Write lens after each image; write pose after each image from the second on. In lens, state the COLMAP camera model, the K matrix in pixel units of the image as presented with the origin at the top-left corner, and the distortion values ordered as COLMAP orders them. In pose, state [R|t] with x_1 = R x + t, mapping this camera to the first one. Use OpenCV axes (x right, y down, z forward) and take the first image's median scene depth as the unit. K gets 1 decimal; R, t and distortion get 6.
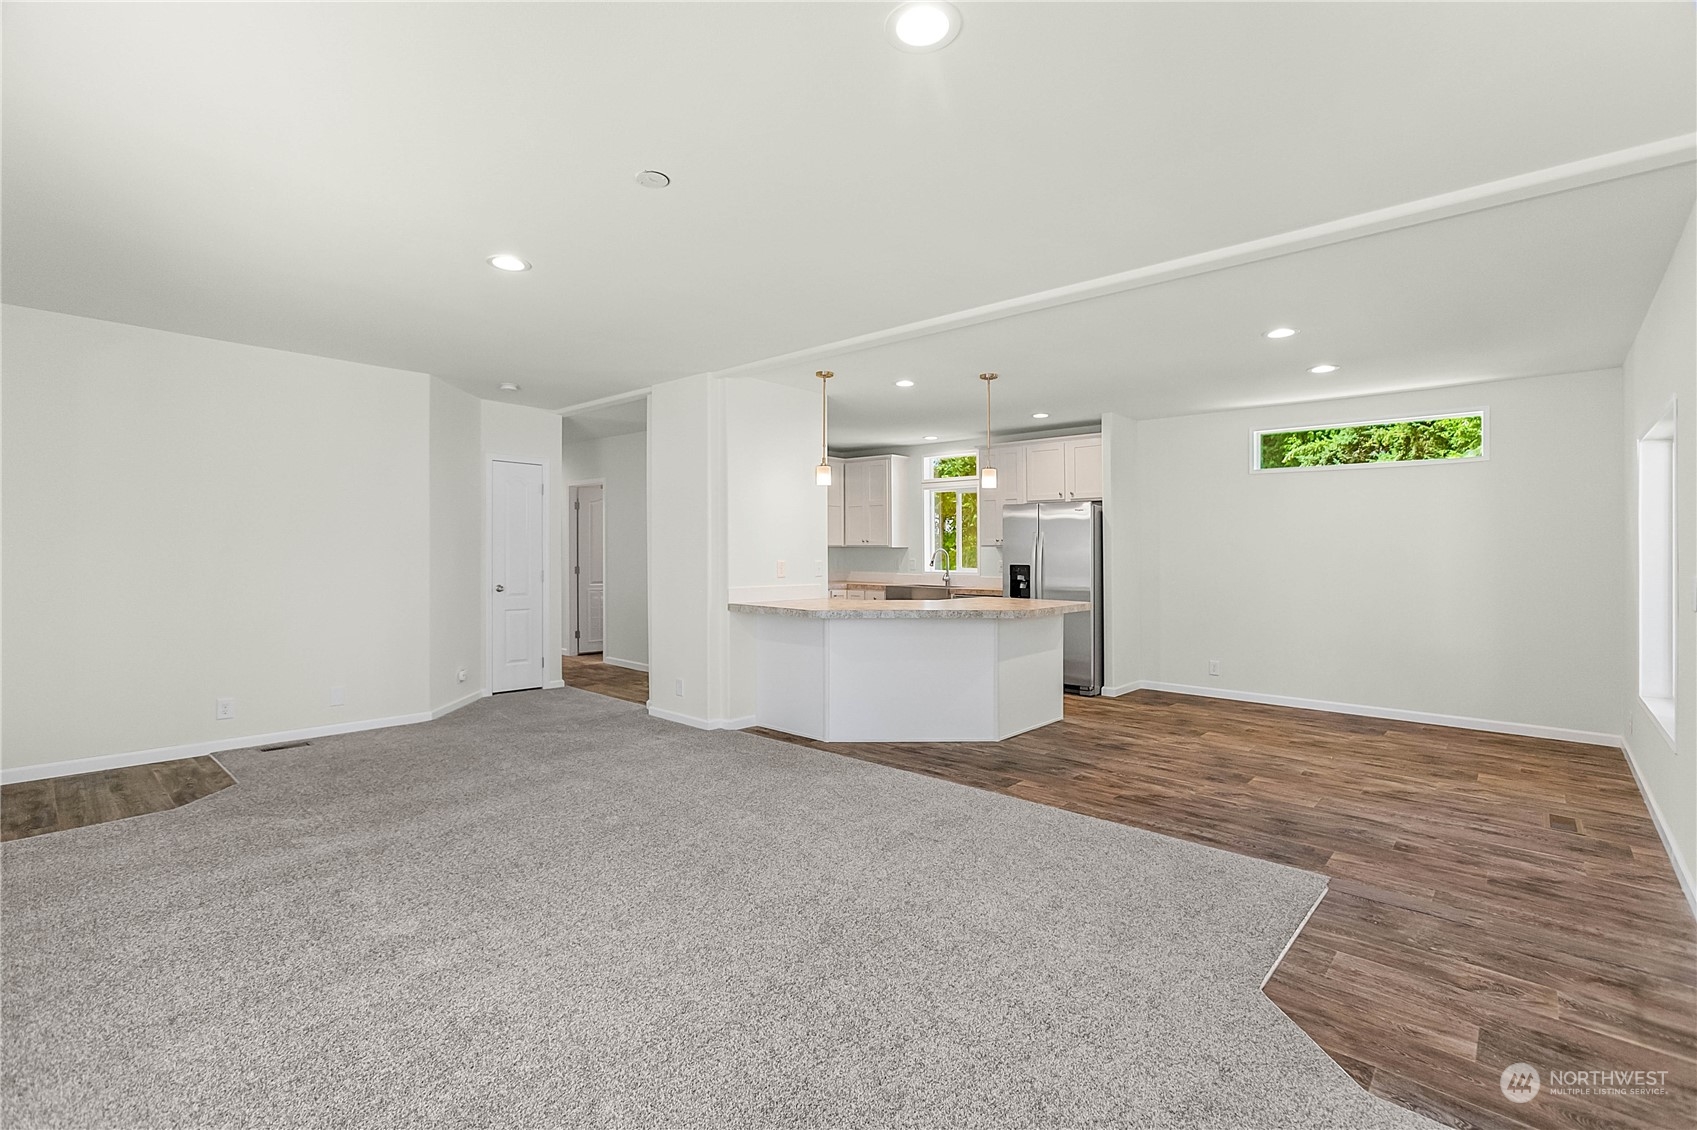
lens RADIAL K [[754.9, 0, 831.6], [0, 754.9, 569.9], [0, 0, 1]] dist [-0.015658, 0.012193]
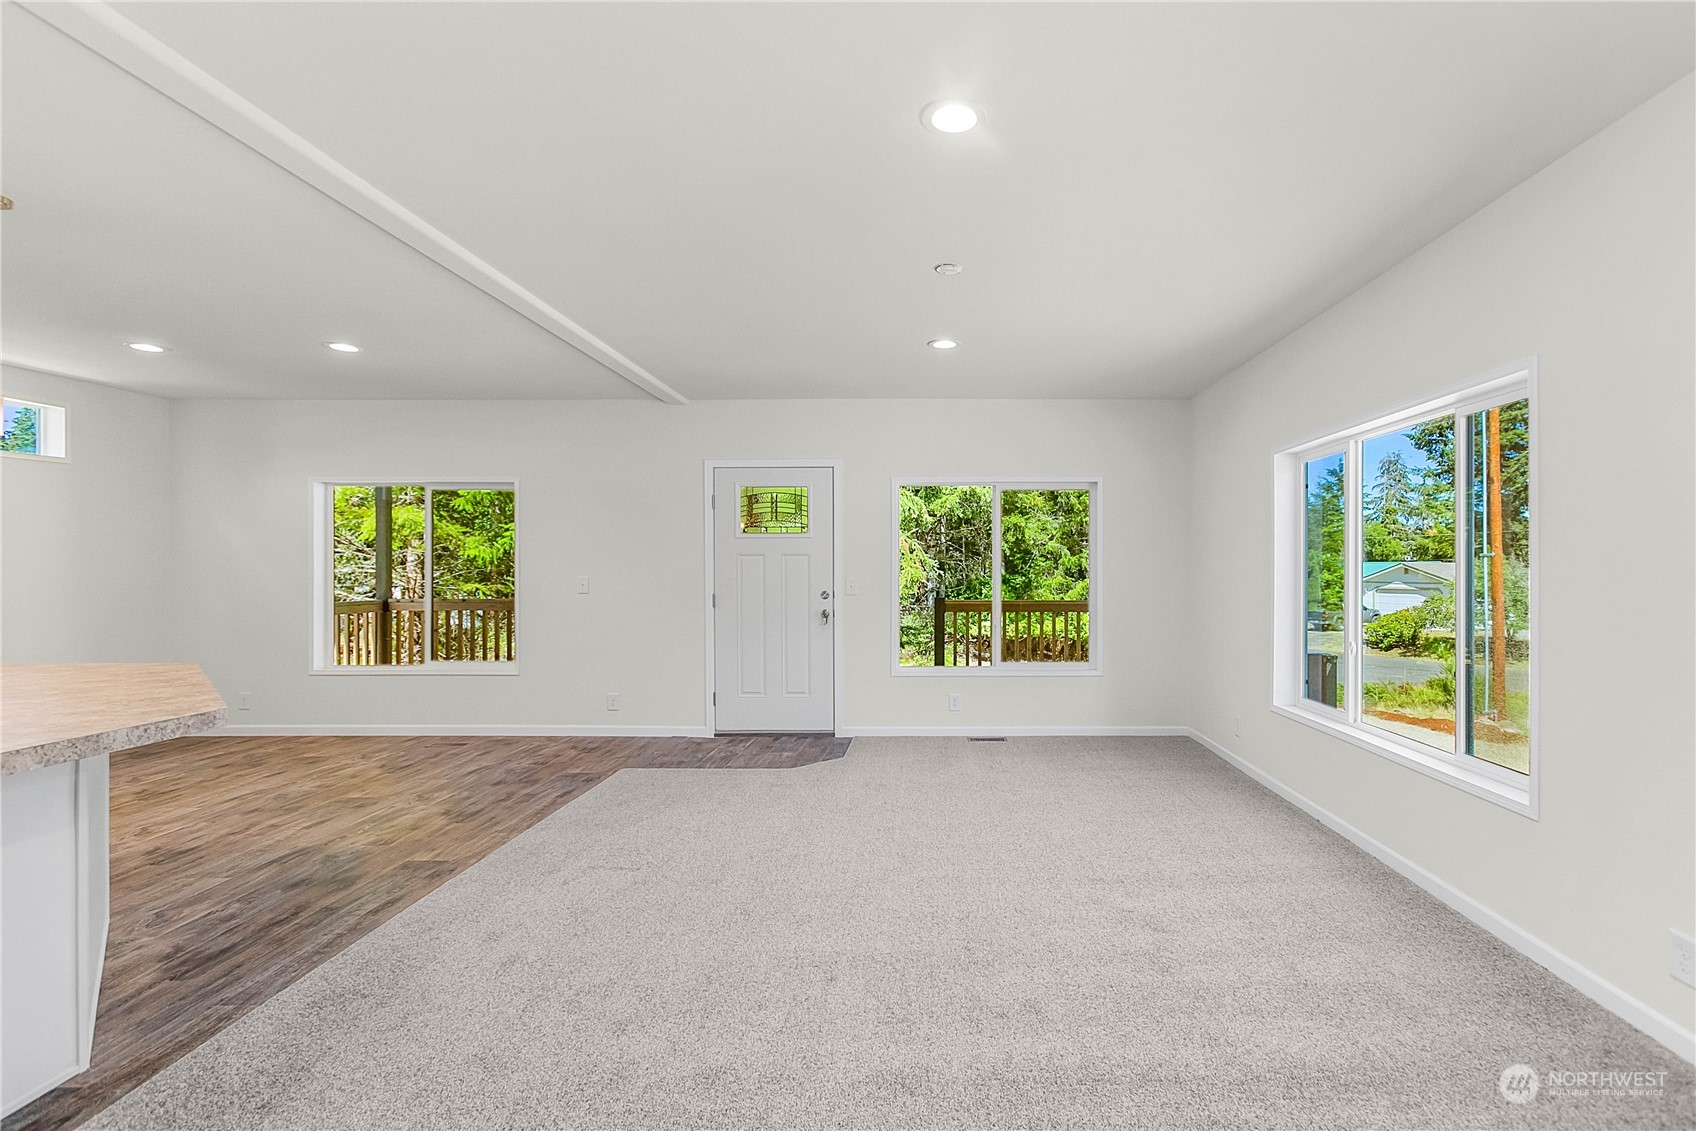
lens RADIAL K [[798.2, 0, 934.0], [0, 798.2, 567.6], [0, 0, 1]] dist [-0.014160, 0.009865]
pose [[-0.677990, -0.006949, 0.735038, -0.630469], [0.014104, 0.999648, 0.022459, -0.028030], [-0.734936, 0.025594, -0.677654, 1.020558]]
